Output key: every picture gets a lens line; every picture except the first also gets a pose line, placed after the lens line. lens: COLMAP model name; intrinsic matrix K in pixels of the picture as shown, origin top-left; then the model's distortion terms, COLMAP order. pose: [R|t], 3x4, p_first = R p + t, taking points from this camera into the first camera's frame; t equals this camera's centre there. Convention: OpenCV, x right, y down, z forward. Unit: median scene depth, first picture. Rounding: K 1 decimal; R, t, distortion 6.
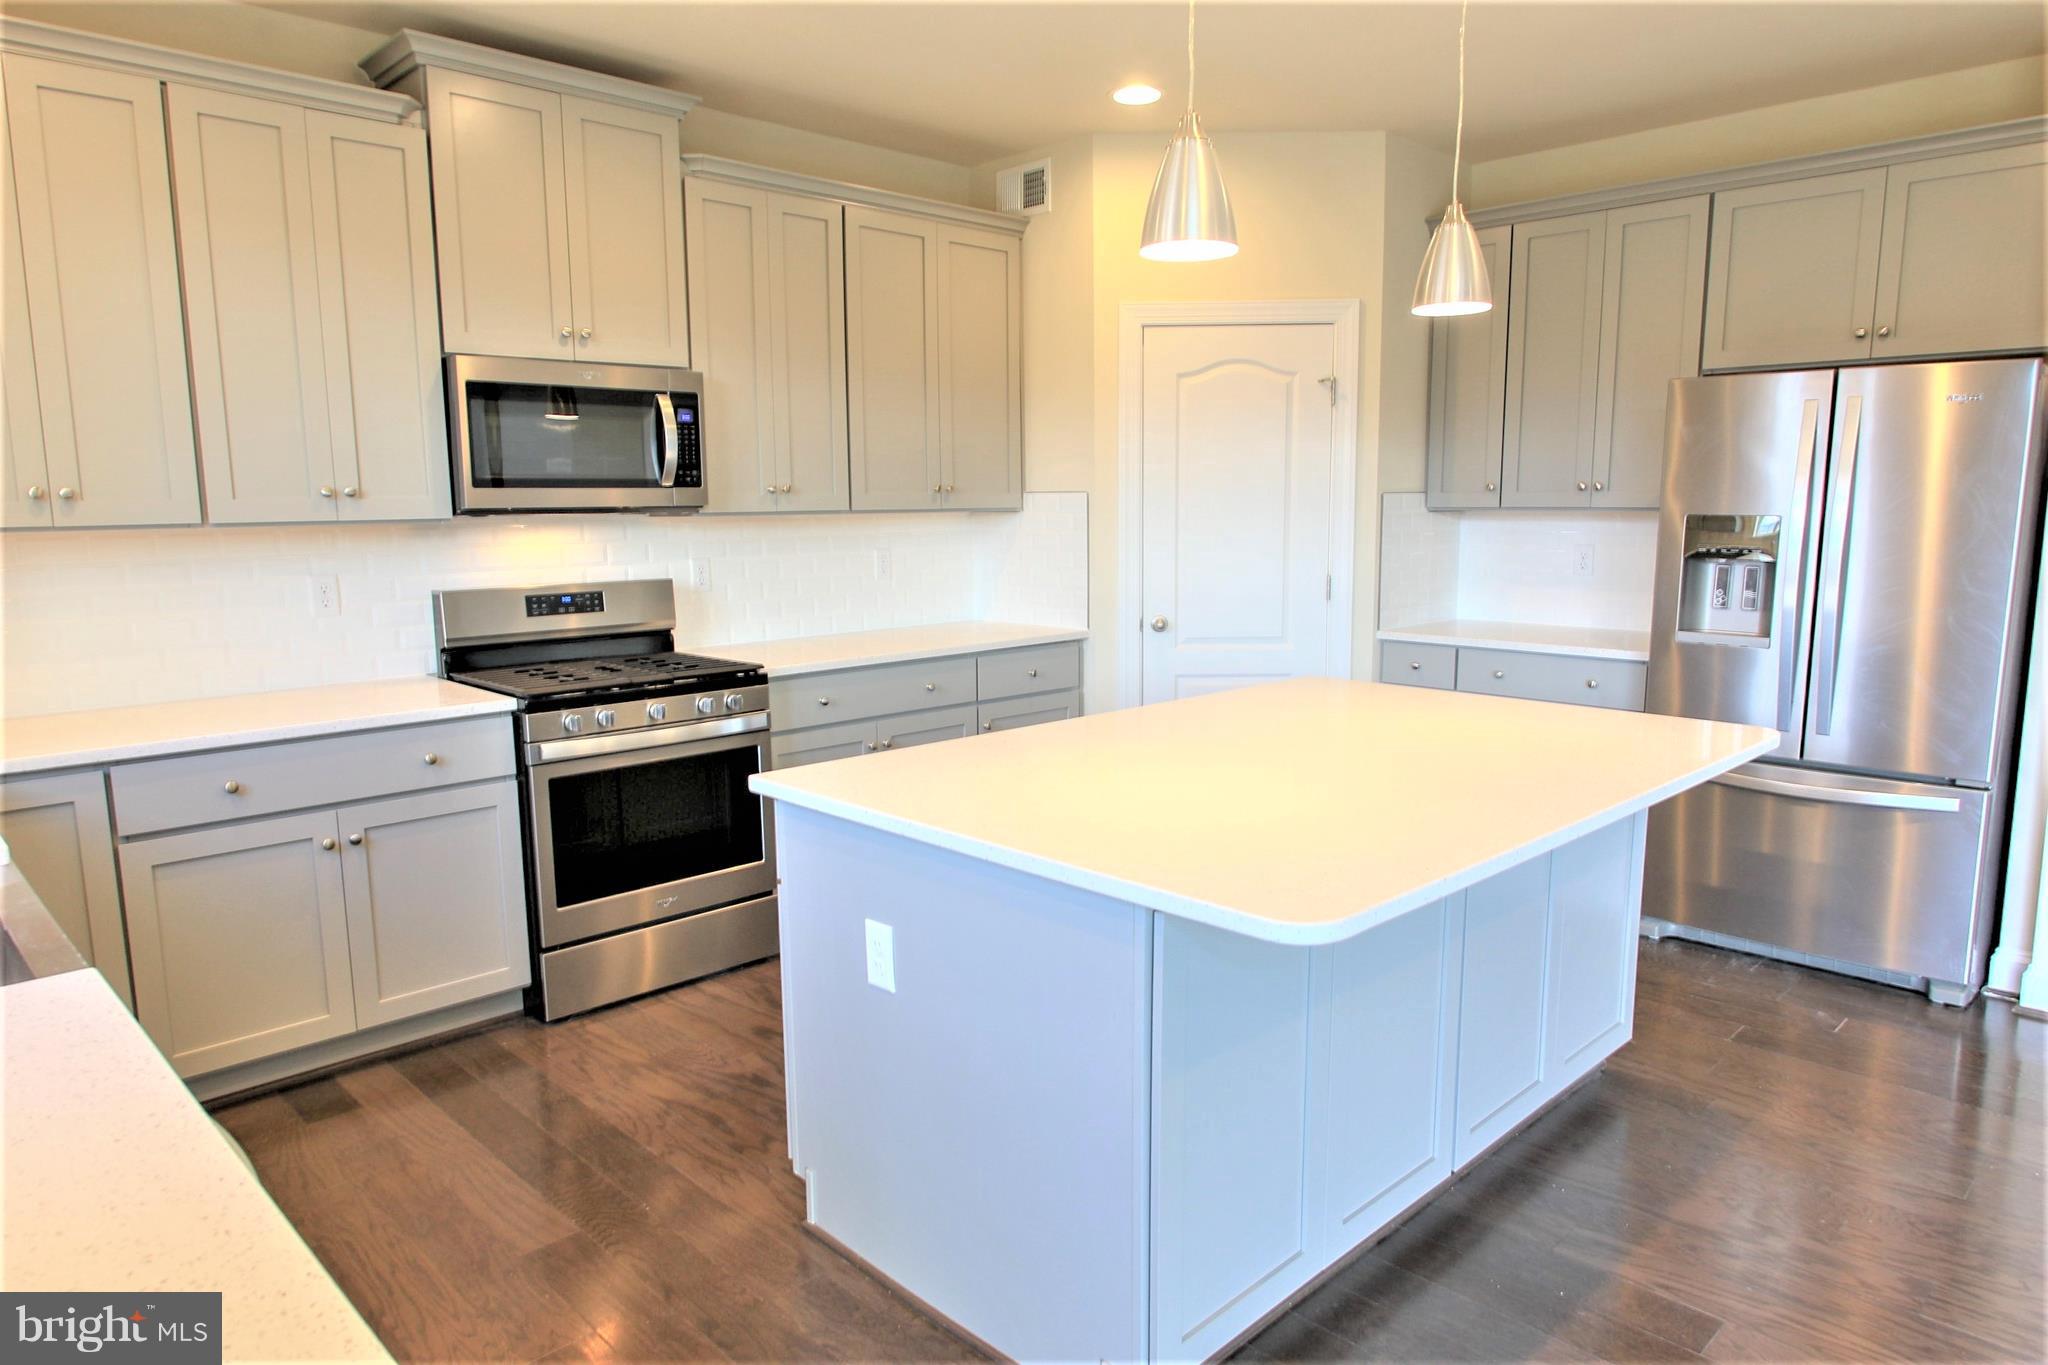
lens RADIAL K [[1301.6, 0, 1024.3], [0, 1301.6, 682.2], [0, 0, 1]] dist [0.000913, 0.001295]
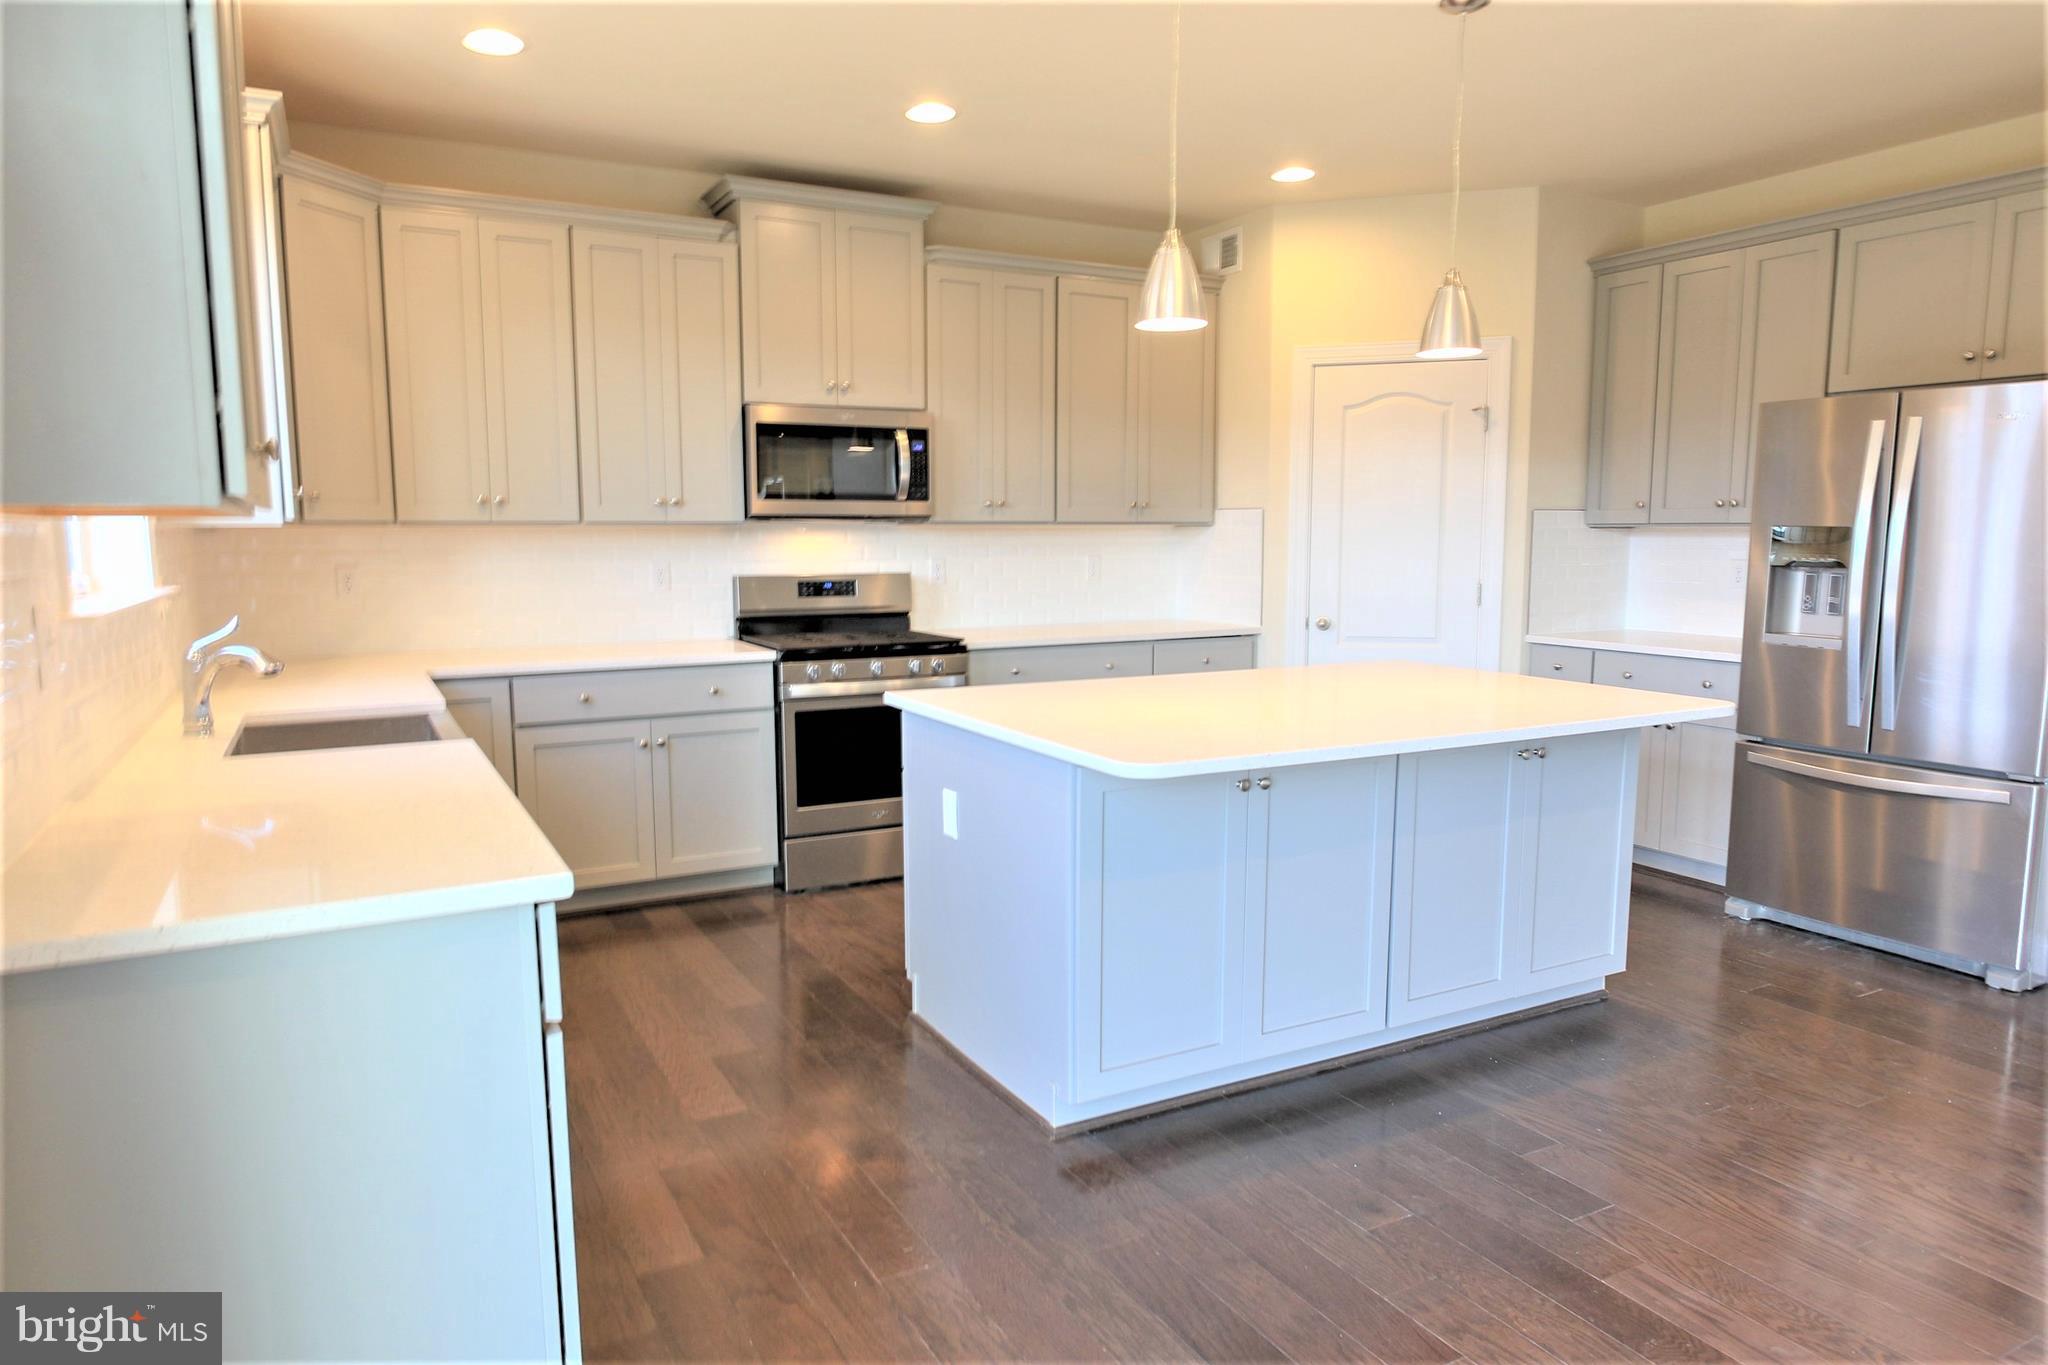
lens RADIAL K [[1301.6, 0, 1023.7], [0, 1301.6, 683.2], [0, 0, 1]] dist [0.000913, 0.001295]
pose [[0.960765, 0.039291, -0.274565, 0.218092], [-0.045792, 0.998801, -0.017305, 0.052370], [0.273556, 0.029199, 0.961413, -0.225914]]
